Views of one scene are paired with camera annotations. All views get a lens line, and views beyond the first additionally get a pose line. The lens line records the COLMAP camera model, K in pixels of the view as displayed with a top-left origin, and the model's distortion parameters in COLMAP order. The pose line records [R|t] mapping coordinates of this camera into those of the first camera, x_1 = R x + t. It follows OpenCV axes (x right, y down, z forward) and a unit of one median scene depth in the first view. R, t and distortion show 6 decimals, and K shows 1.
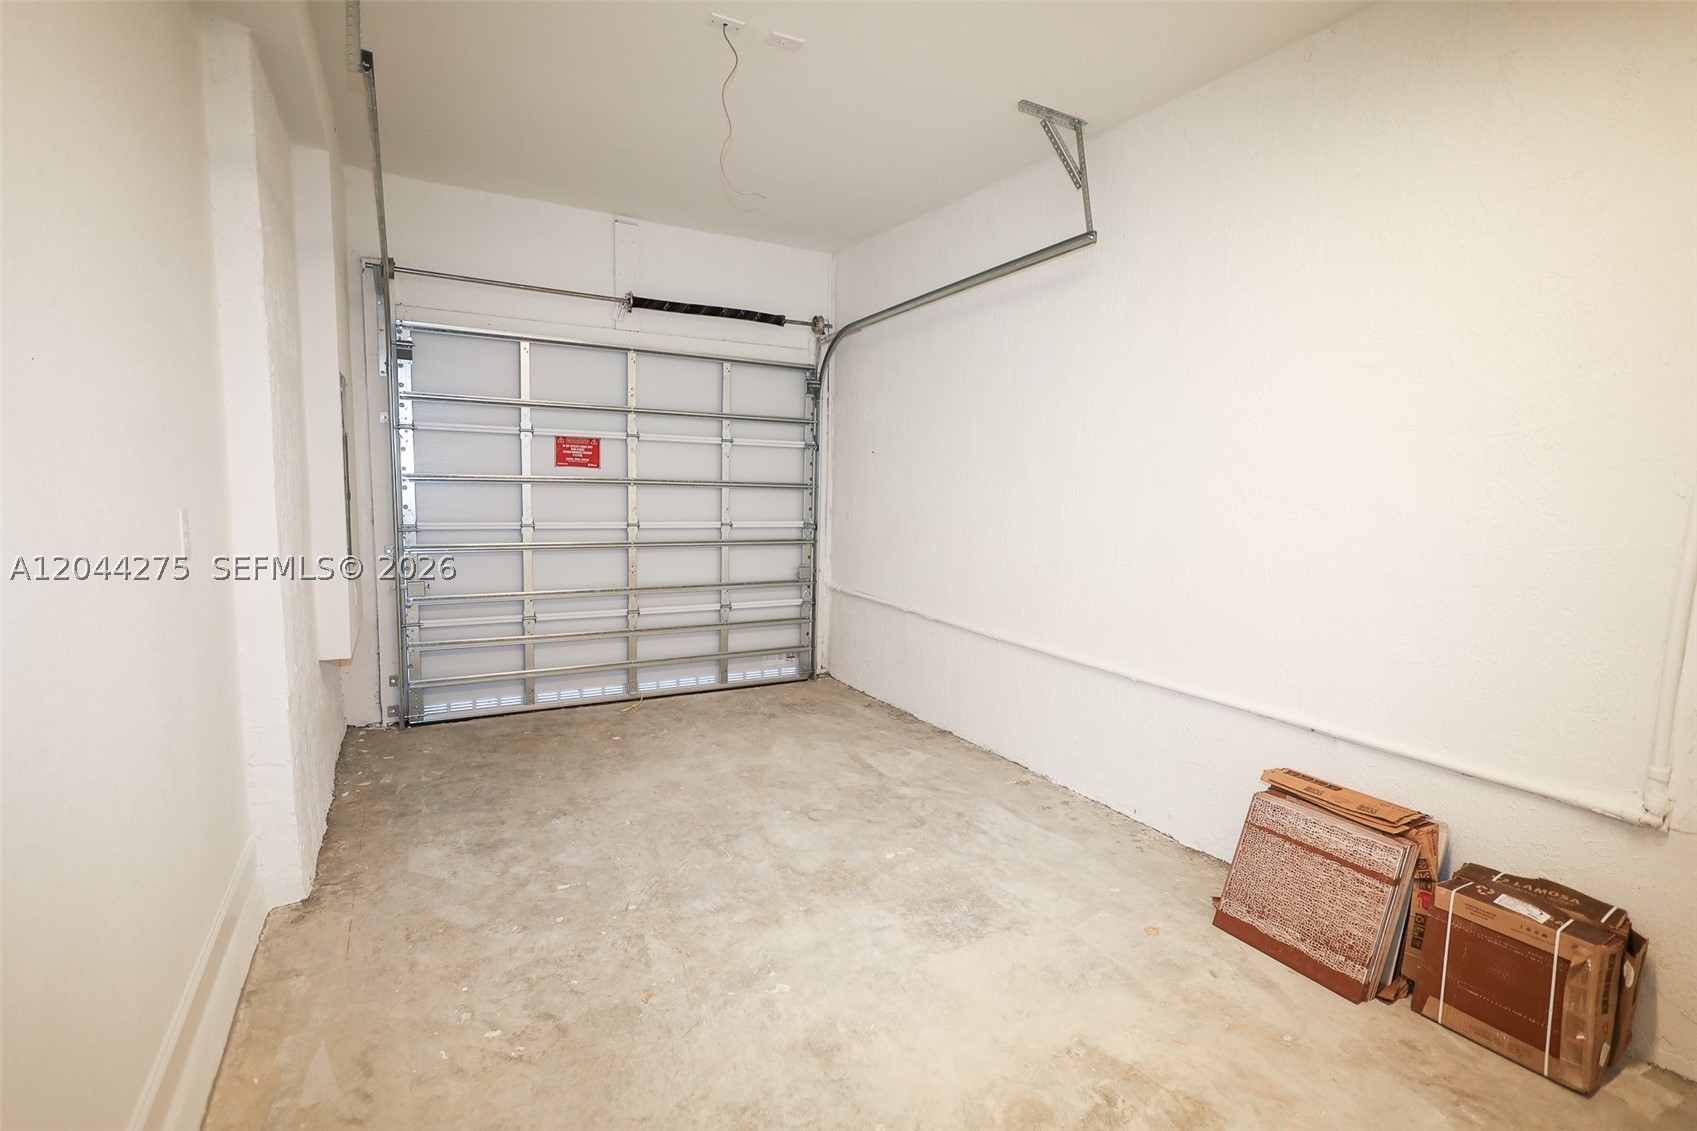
lens RADIAL K [[782.1, 0, 848.5], [0, 782.1, 565.5], [0, 0, 1]] dist [0.001399, -0.000540]
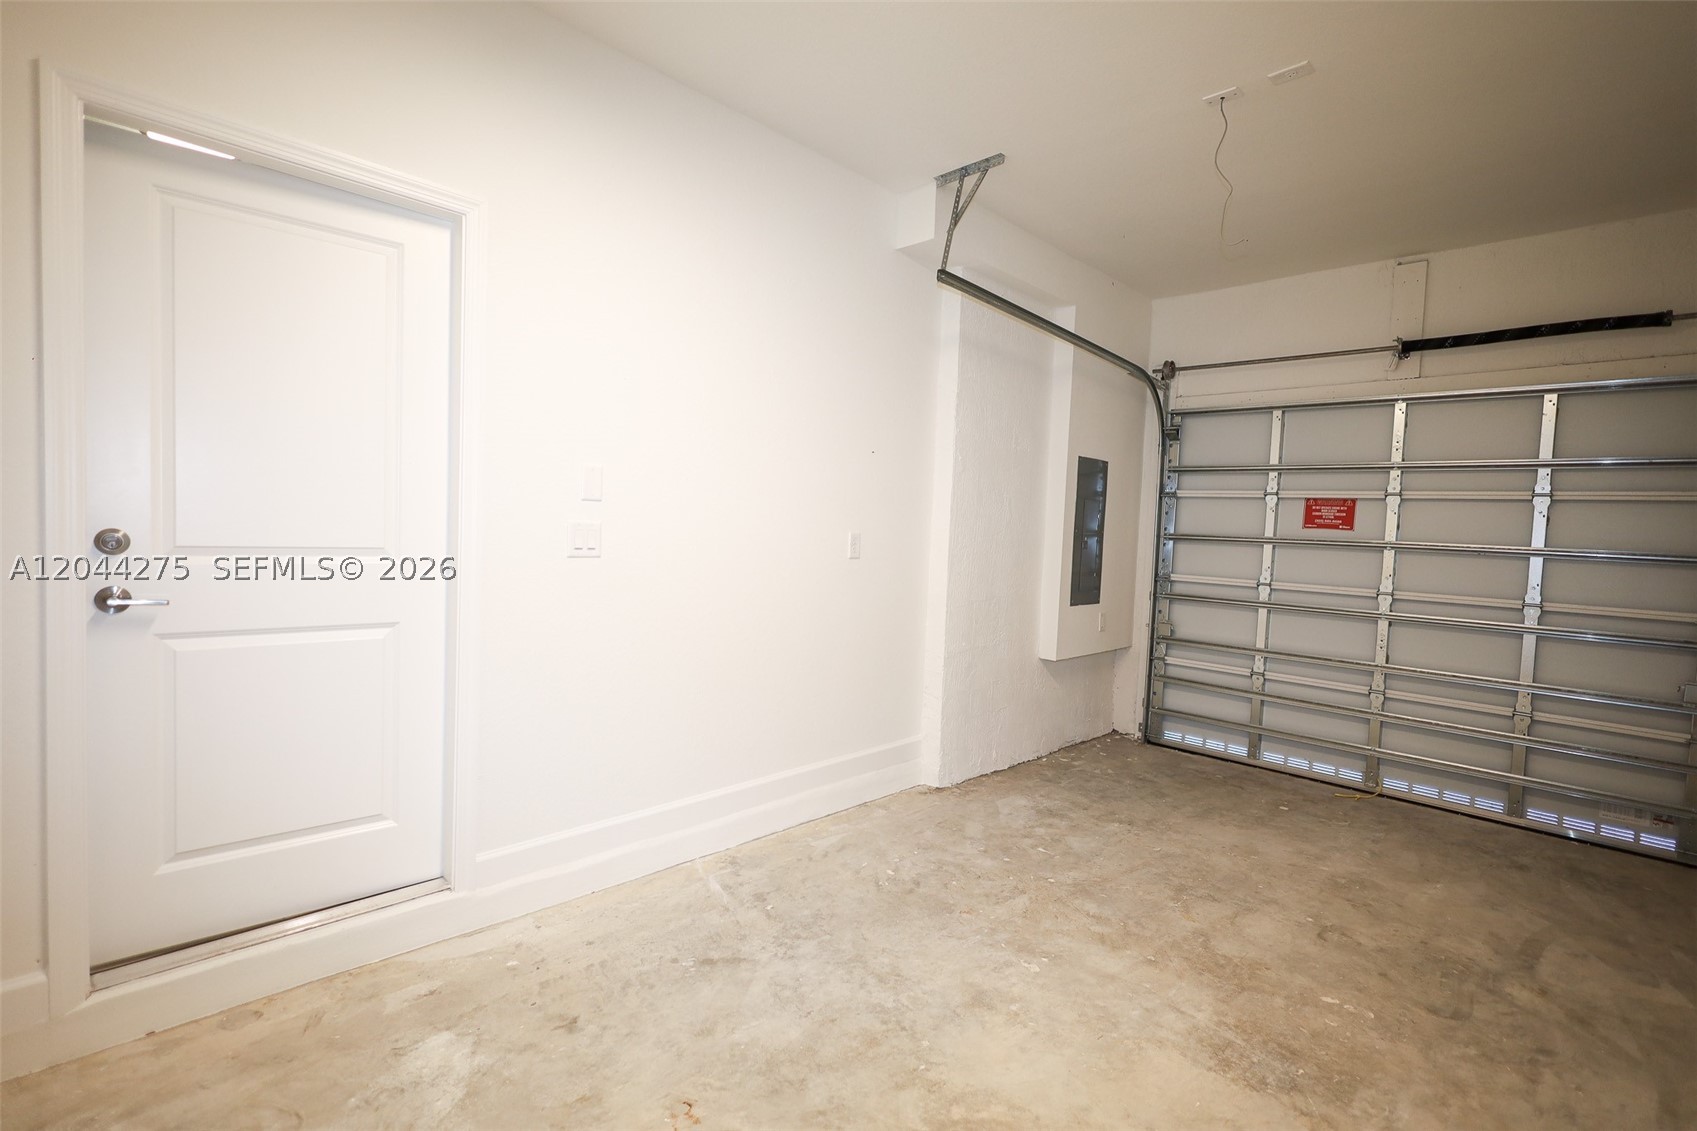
lens RADIAL K [[782.1, 0, 848.5], [0, 782.1, 565.5], [0, 0, 1]] dist [0.001399, -0.000540]
pose [[0.295057, 0.035563, -0.954818, 0.454978], [-0.144407, 0.989488, -0.007771, 0.013008], [0.944504, 0.140175, 0.297091, 0.181342]]
